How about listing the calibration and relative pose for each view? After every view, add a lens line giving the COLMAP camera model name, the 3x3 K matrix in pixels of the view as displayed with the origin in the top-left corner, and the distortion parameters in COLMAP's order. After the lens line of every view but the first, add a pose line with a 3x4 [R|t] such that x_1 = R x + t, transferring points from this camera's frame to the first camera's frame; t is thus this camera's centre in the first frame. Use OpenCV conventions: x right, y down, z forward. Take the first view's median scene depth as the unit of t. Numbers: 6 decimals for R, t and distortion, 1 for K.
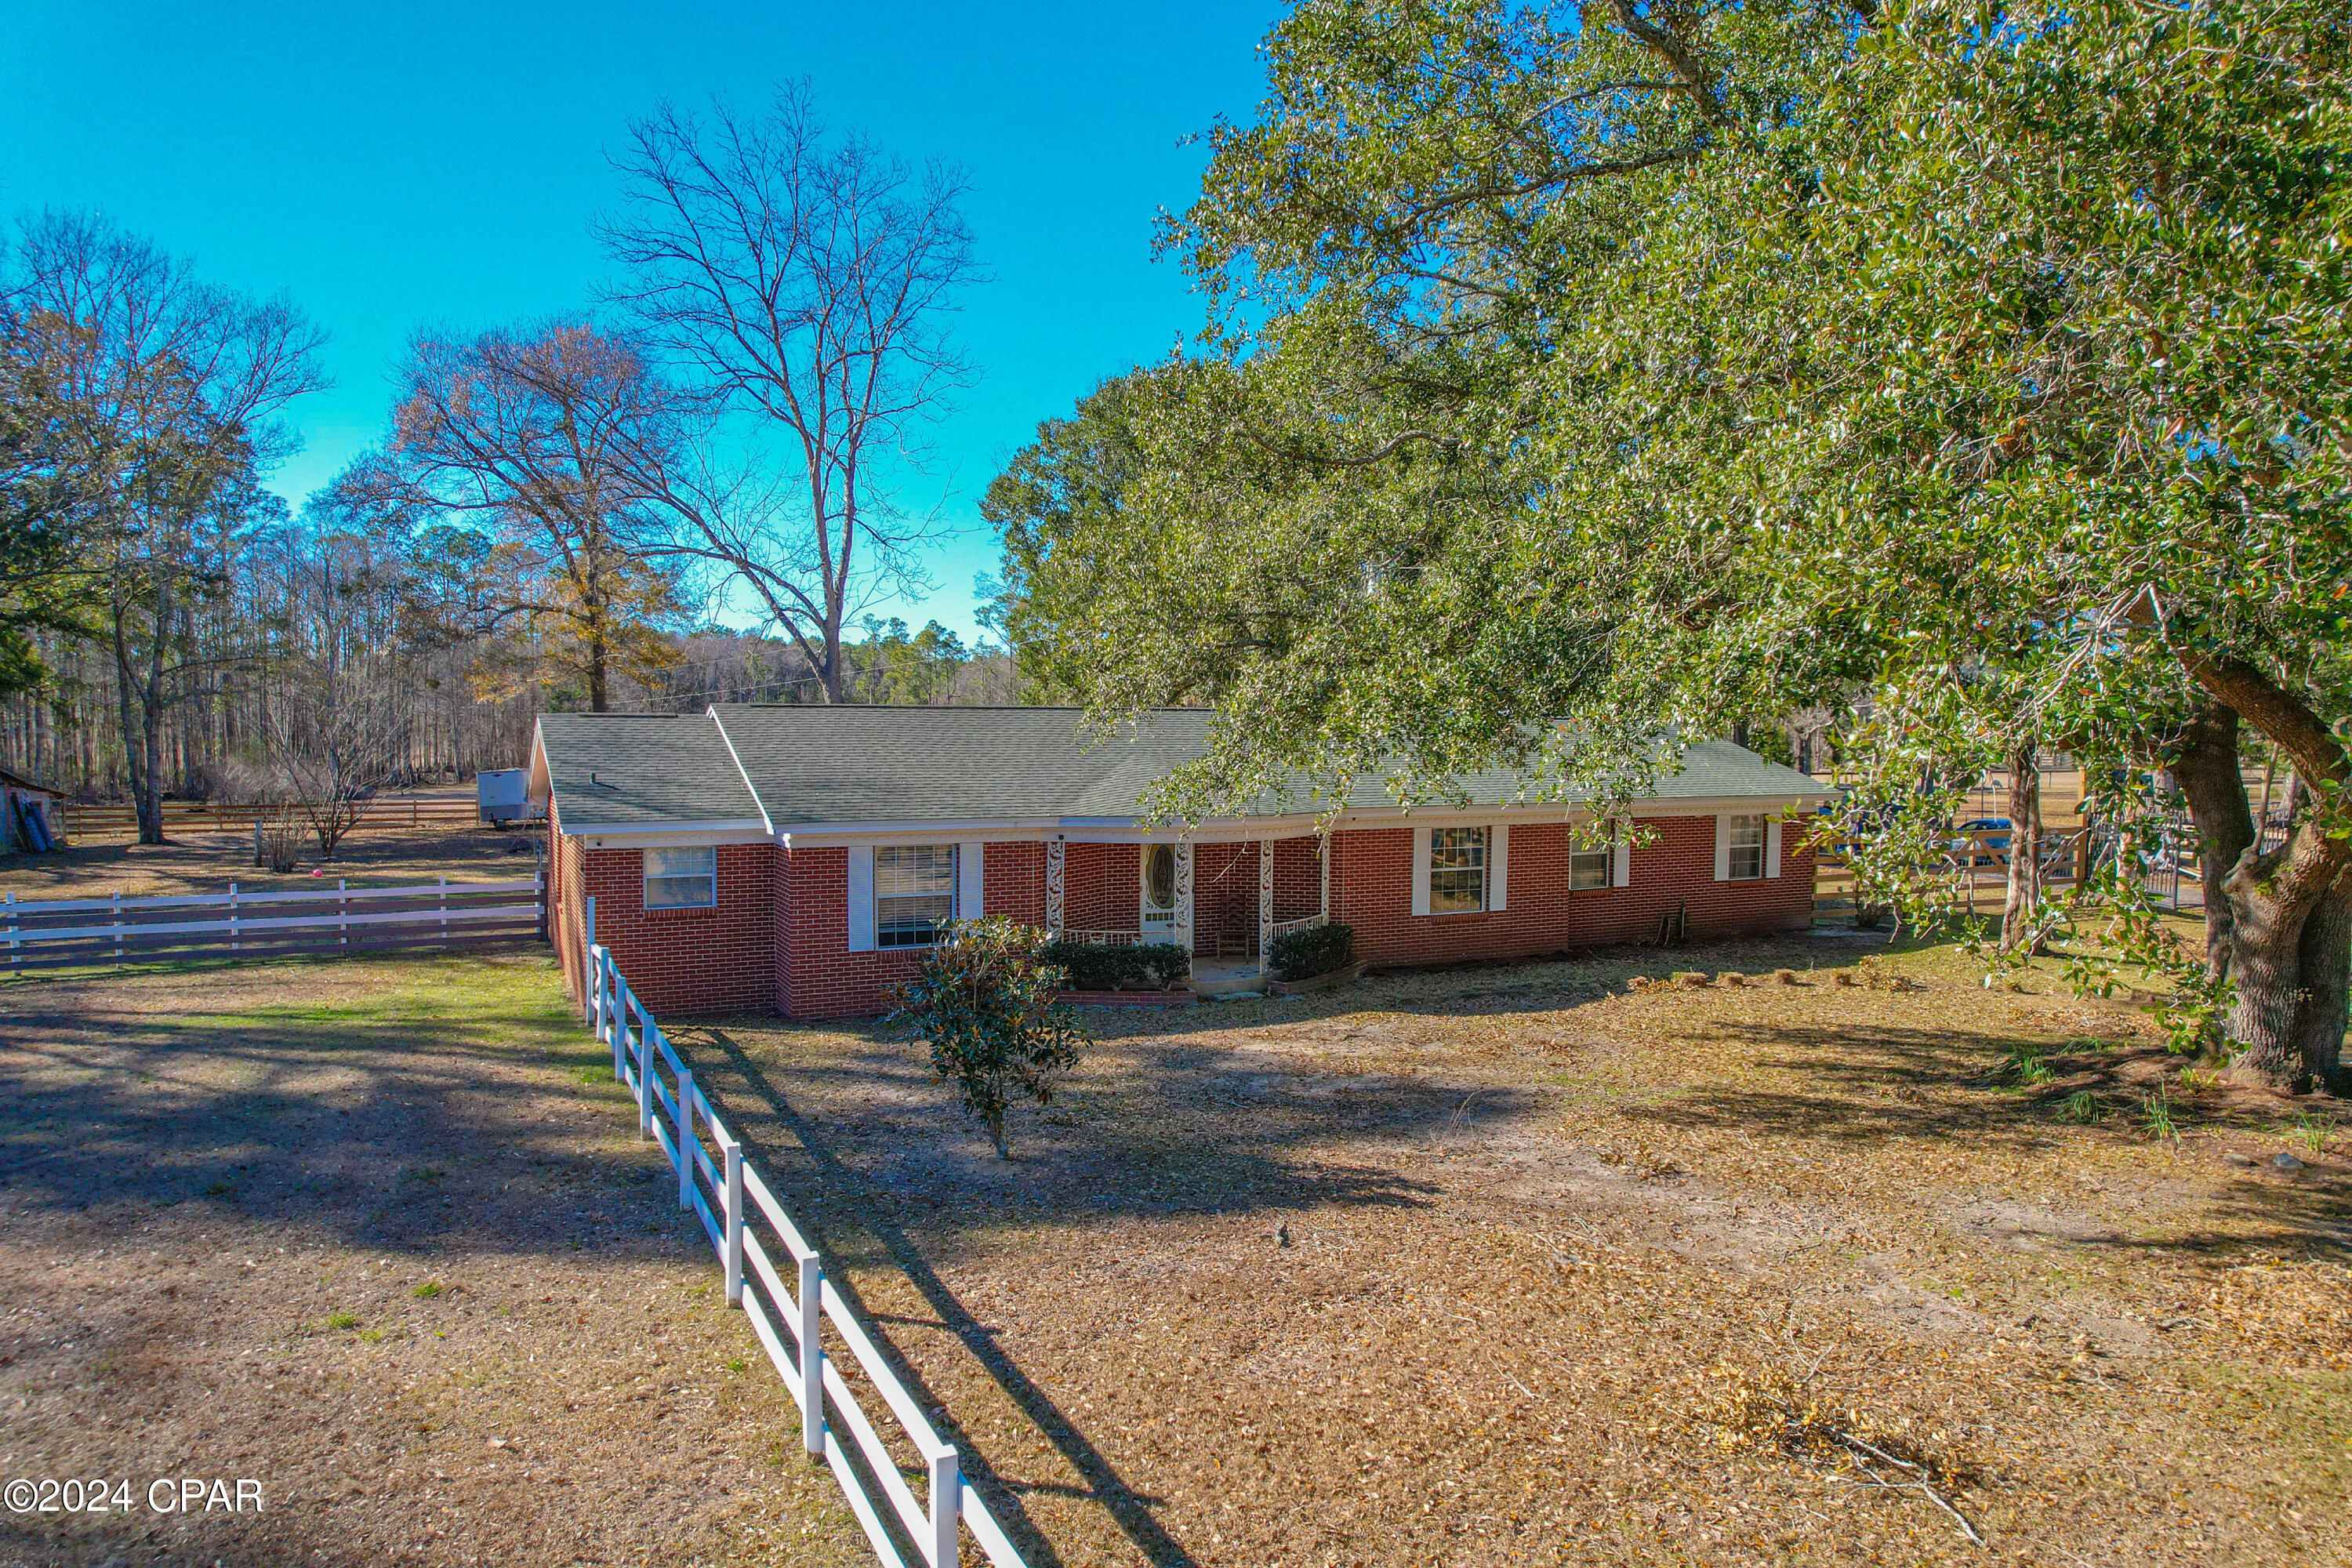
lens RADIAL K [[1514.8, 0, 1178.2], [0, 1514.8, 821.2], [0, 0, 1]] dist [-0.074568, 0.067463]
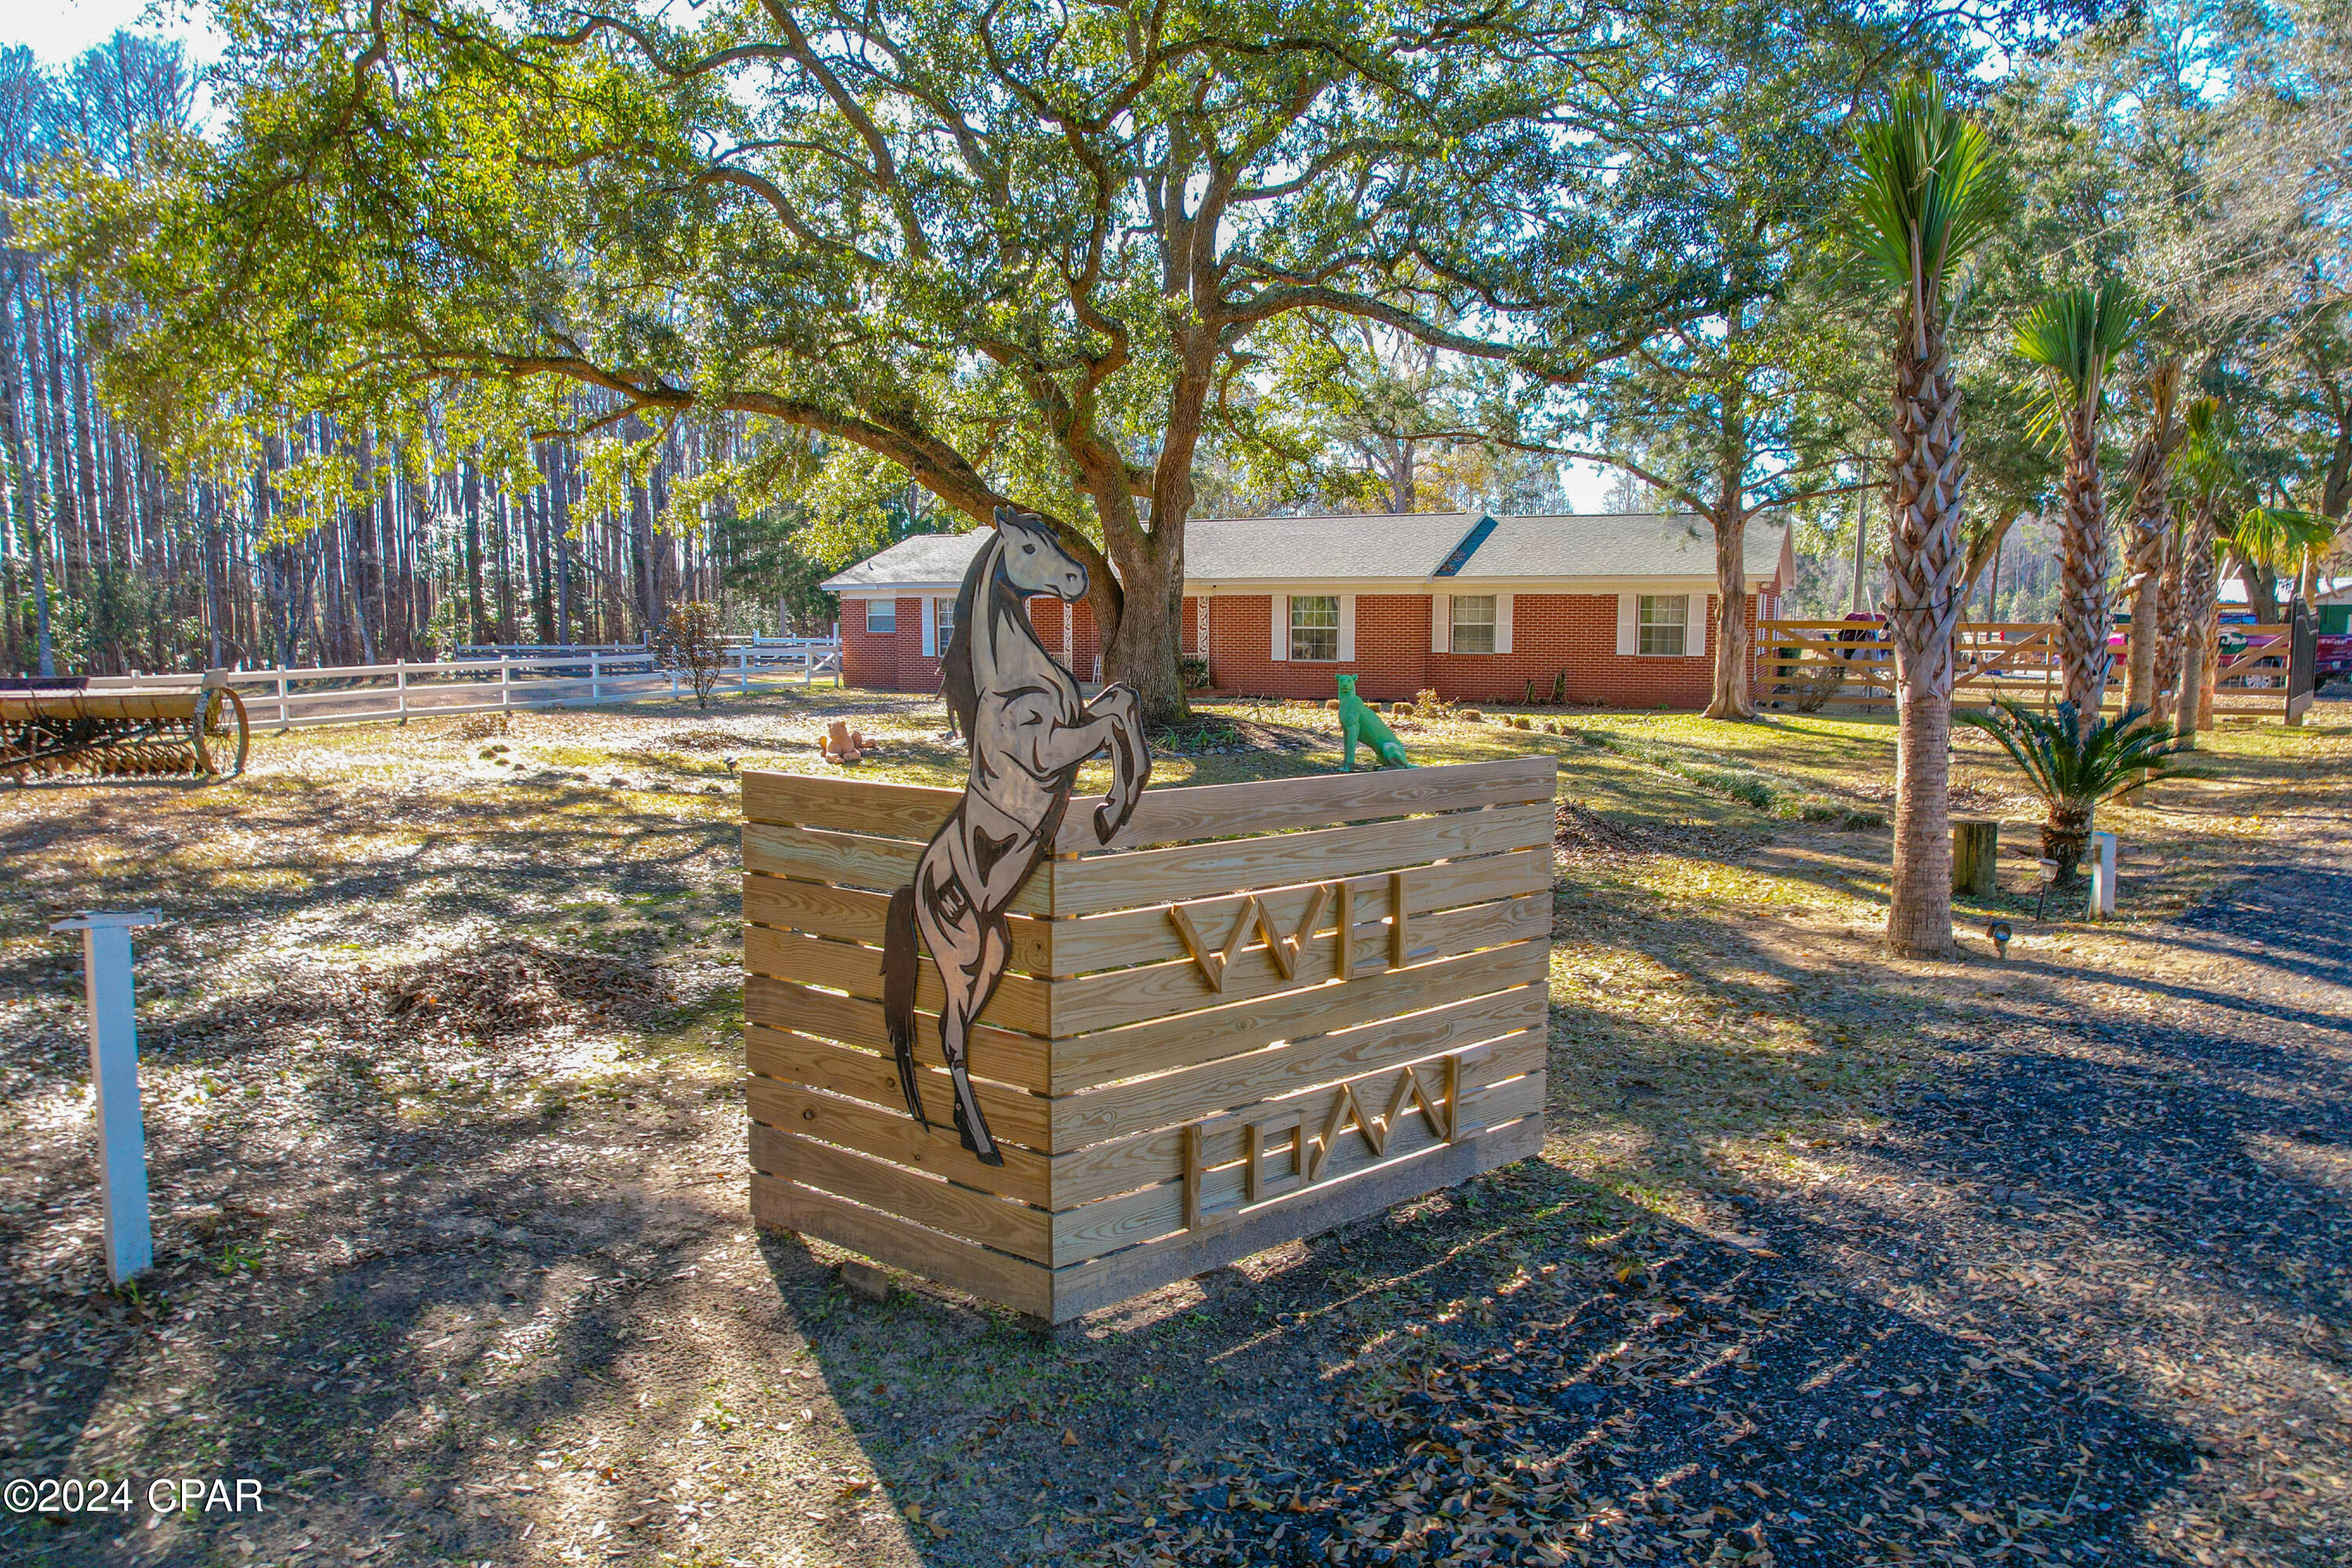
lens RADIAL K [[1514.8, 0, 1179.4], [0, 1514.8, 804.0], [0, 0, 1]] dist [-0.074568, 0.067463]
pose [[0.633978, 0.093035, -0.767734, 0.730189], [-0.045035, 0.995494, 0.083445, 0.051426], [0.772038, -0.018327, 0.635312, 0.040095]]
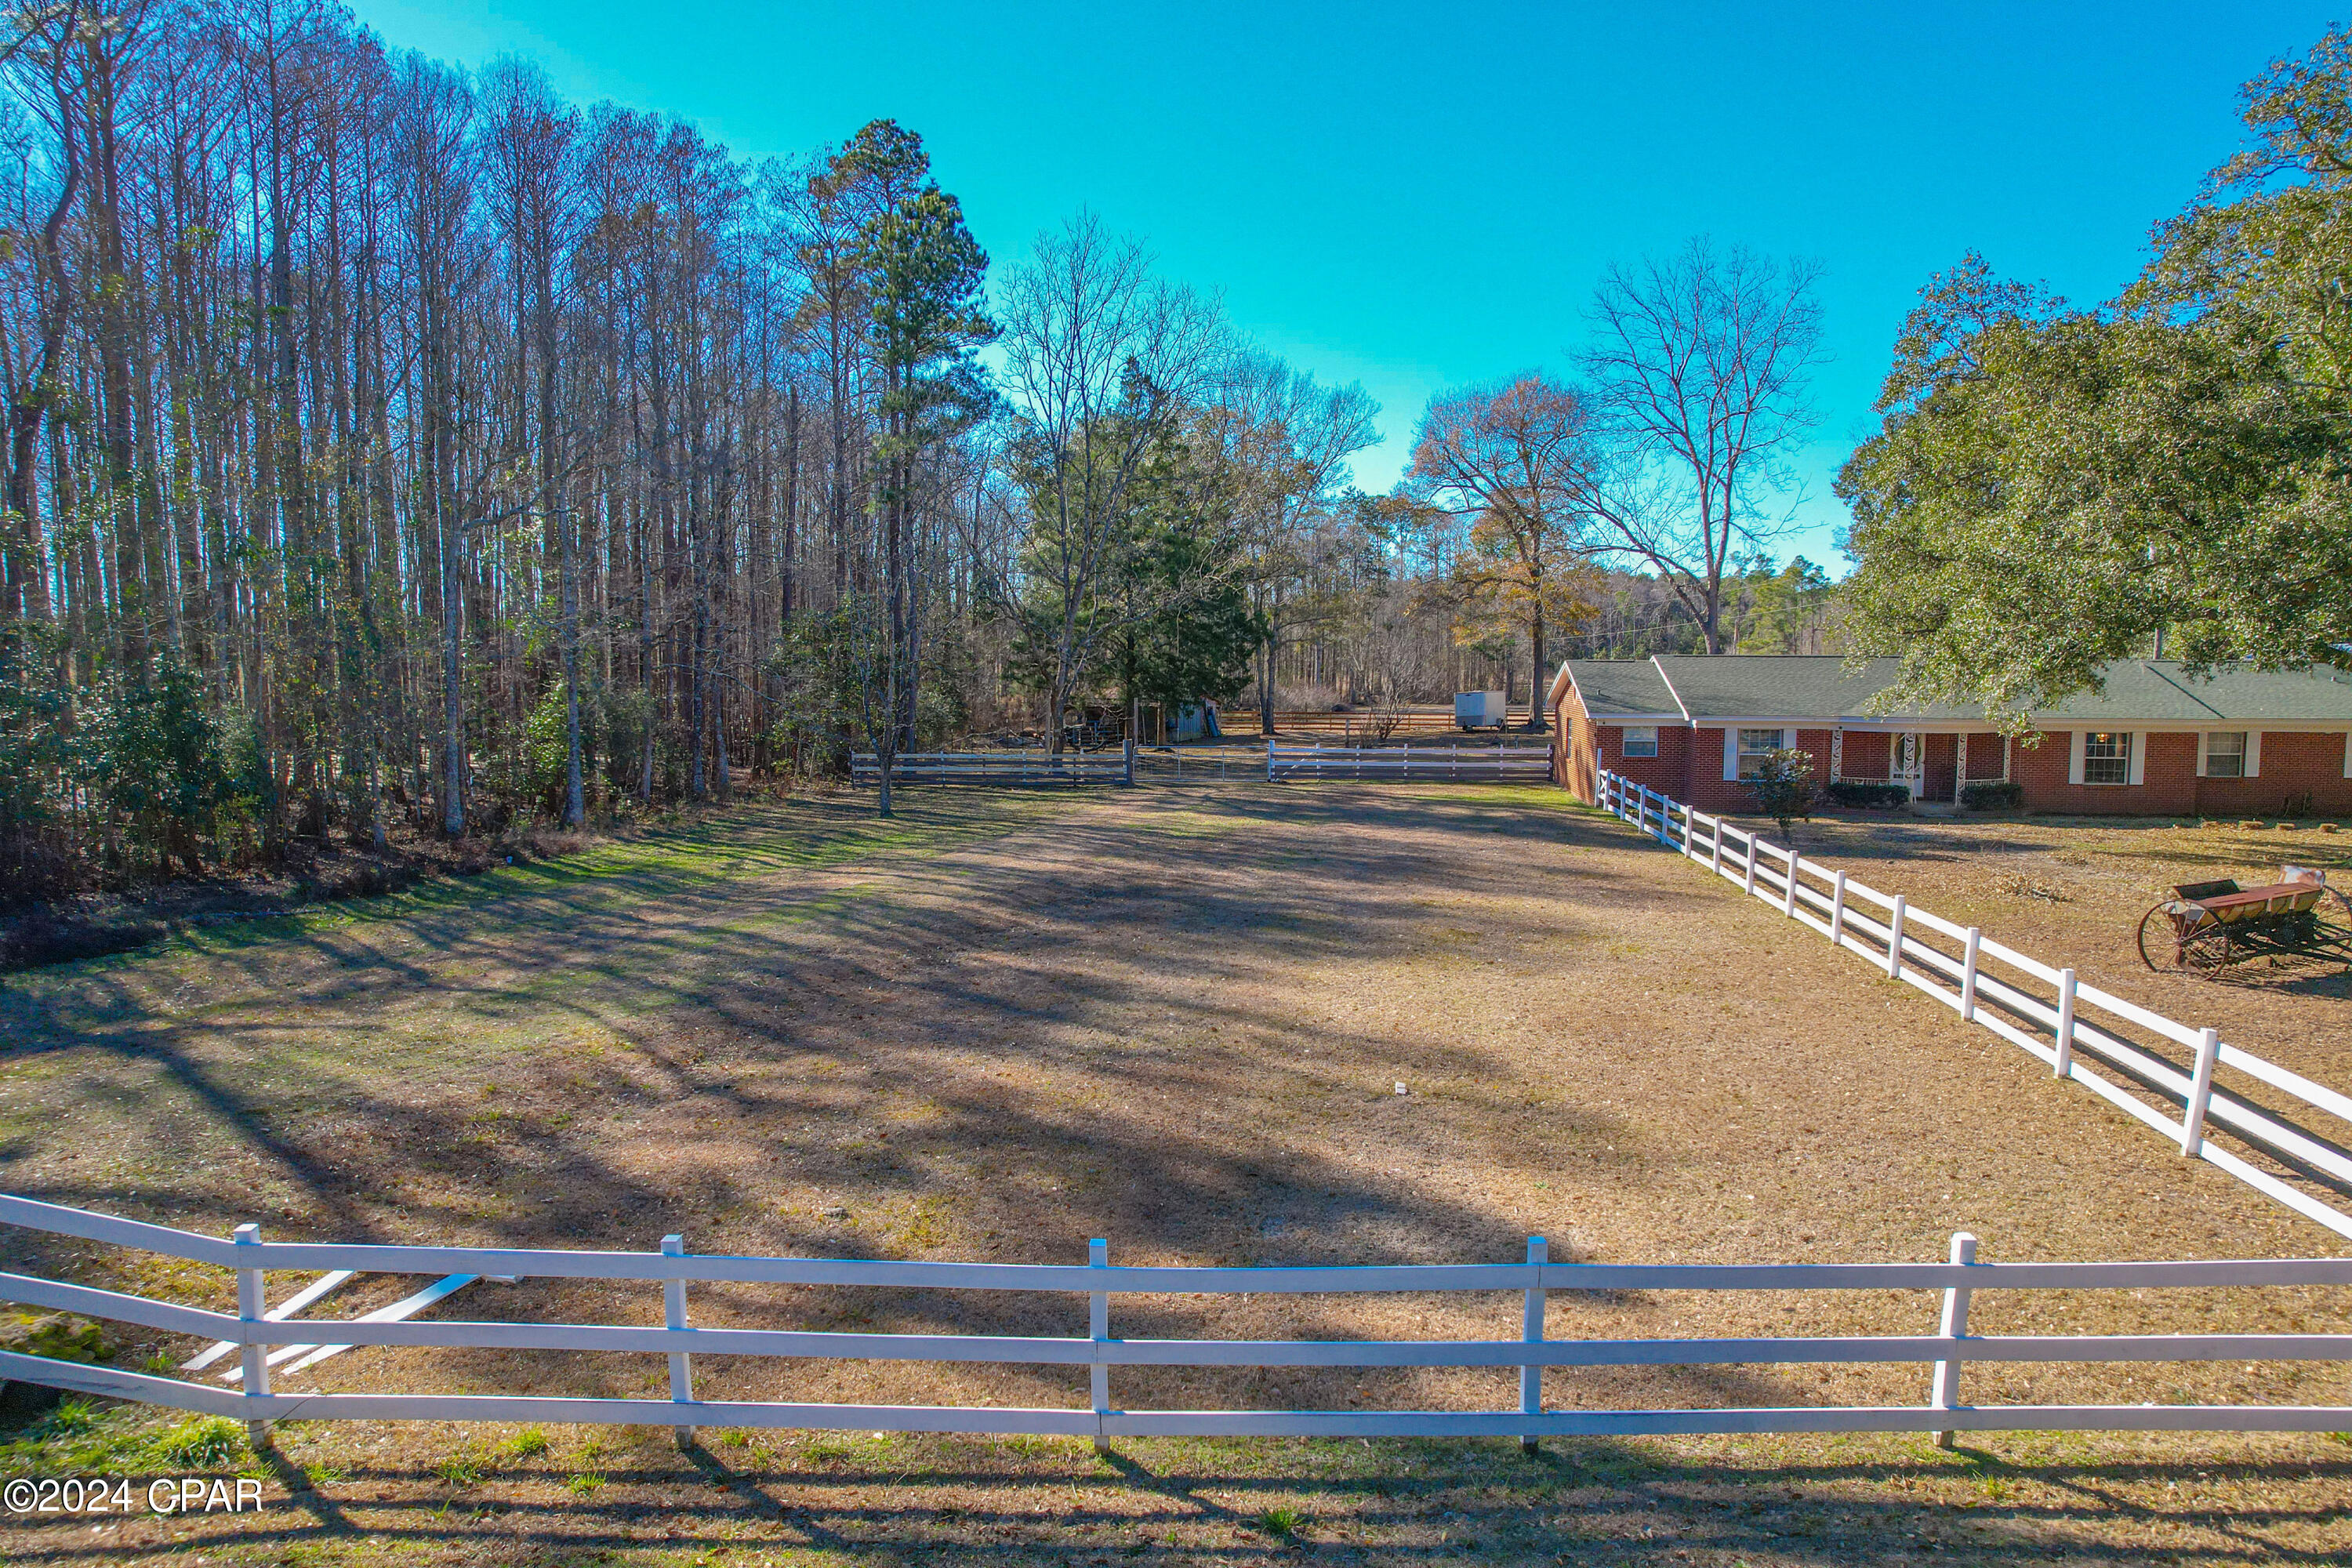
lens RADIAL K [[1514.8, 0, 1182.6], [0, 1514.8, 802.3], [0, 0, 1]] dist [-0.074568, 0.067463]
pose [[0.852459, 0.048670, -0.520524, 0.110484], [-0.031081, 0.998614, 0.042471, 0.027453], [0.521870, -0.020027, 0.852790, -0.567862]]
